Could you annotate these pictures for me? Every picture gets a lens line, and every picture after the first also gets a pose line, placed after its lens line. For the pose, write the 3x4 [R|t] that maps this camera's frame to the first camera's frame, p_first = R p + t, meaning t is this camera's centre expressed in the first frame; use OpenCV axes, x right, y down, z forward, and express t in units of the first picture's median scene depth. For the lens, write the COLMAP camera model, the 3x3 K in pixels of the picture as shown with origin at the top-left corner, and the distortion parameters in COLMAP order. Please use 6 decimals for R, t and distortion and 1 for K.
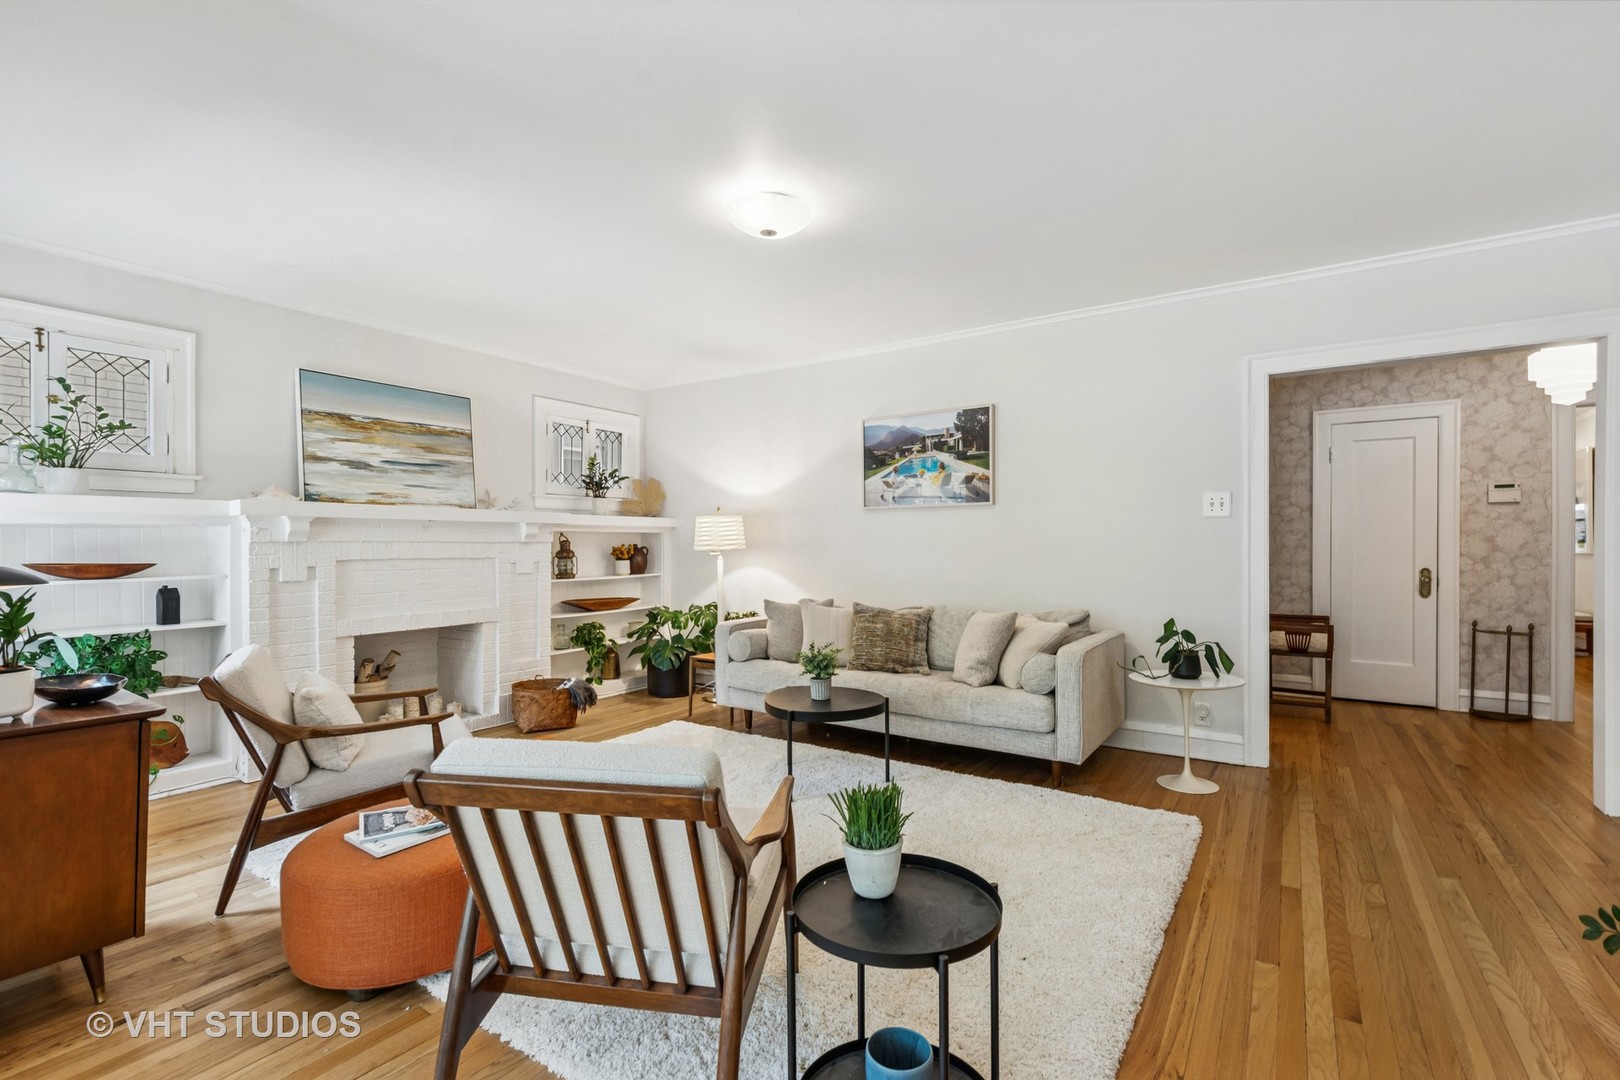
lens RADIAL K [[728.0, 0, 809.7], [0, 728.0, 545.4], [0, 0, 1]] dist [0.001803, -0.003059]
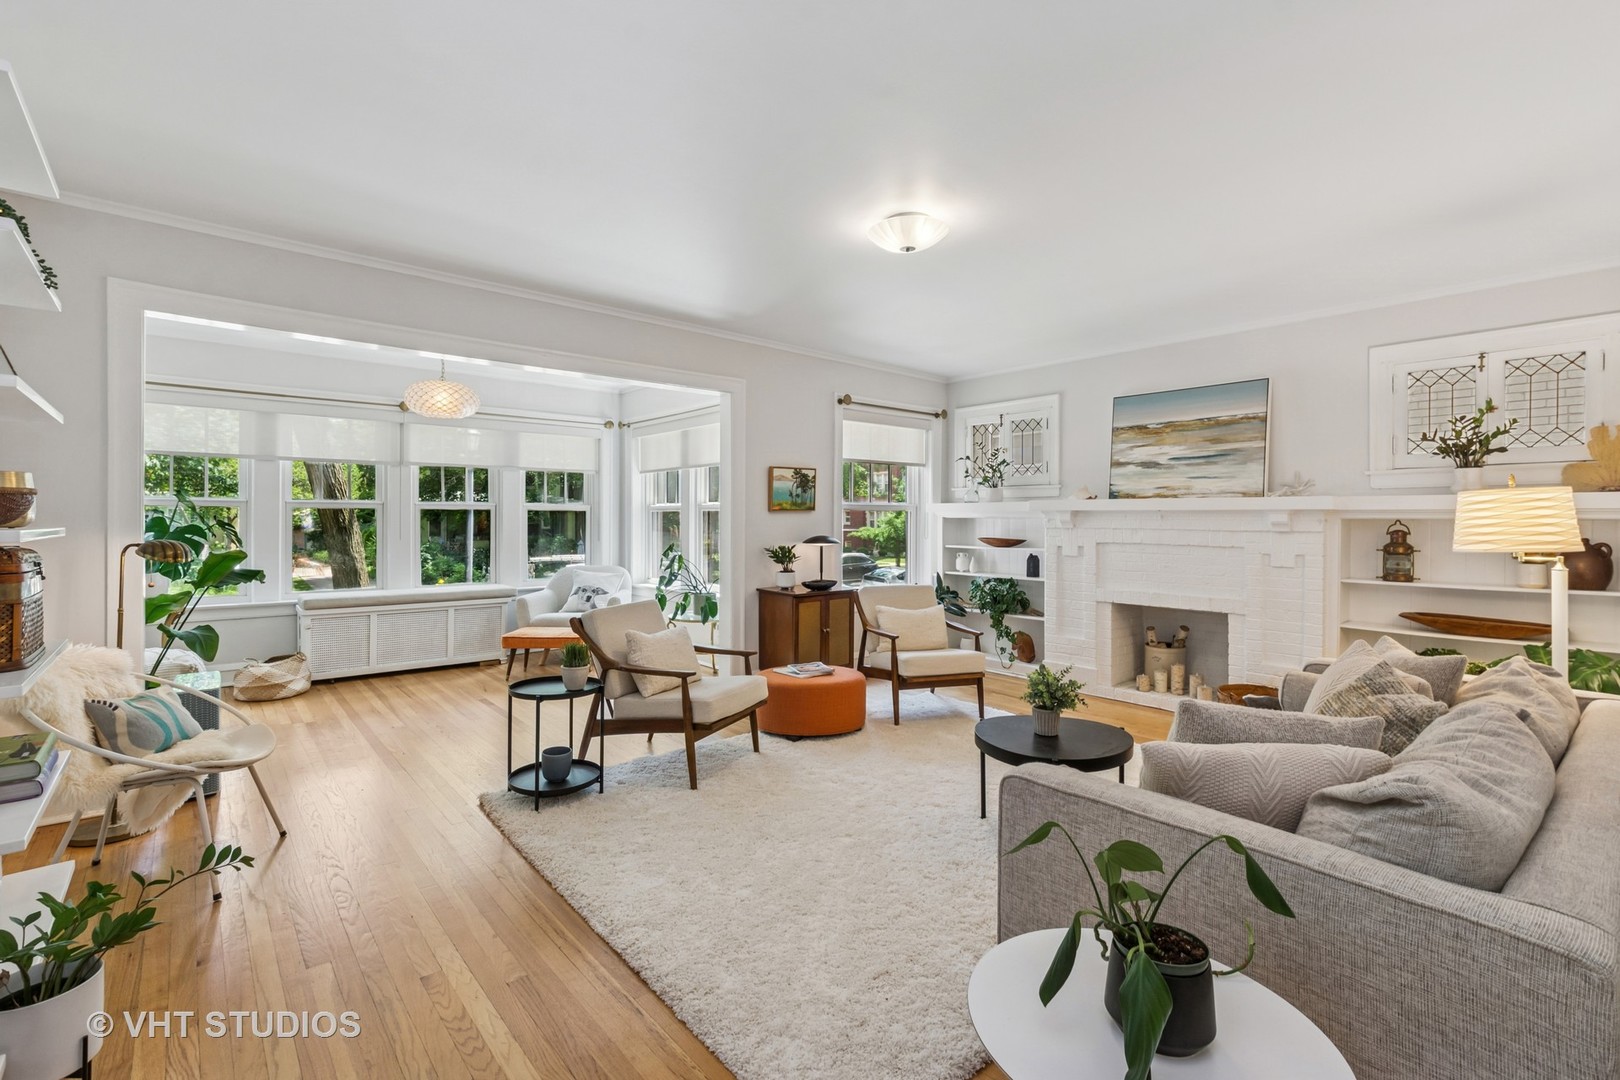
lens RADIAL K [[728.0, 0, 822.4], [0, 728.0, 523.1], [0, 0, 1]] dist [0.001803, -0.003059]
pose [[-0.261790, 0.003801, -0.965117, 0.668779], [-0.009961, 0.999928, 0.006640, -0.016506], [0.965074, 0.011352, -0.261733, 0.777134]]
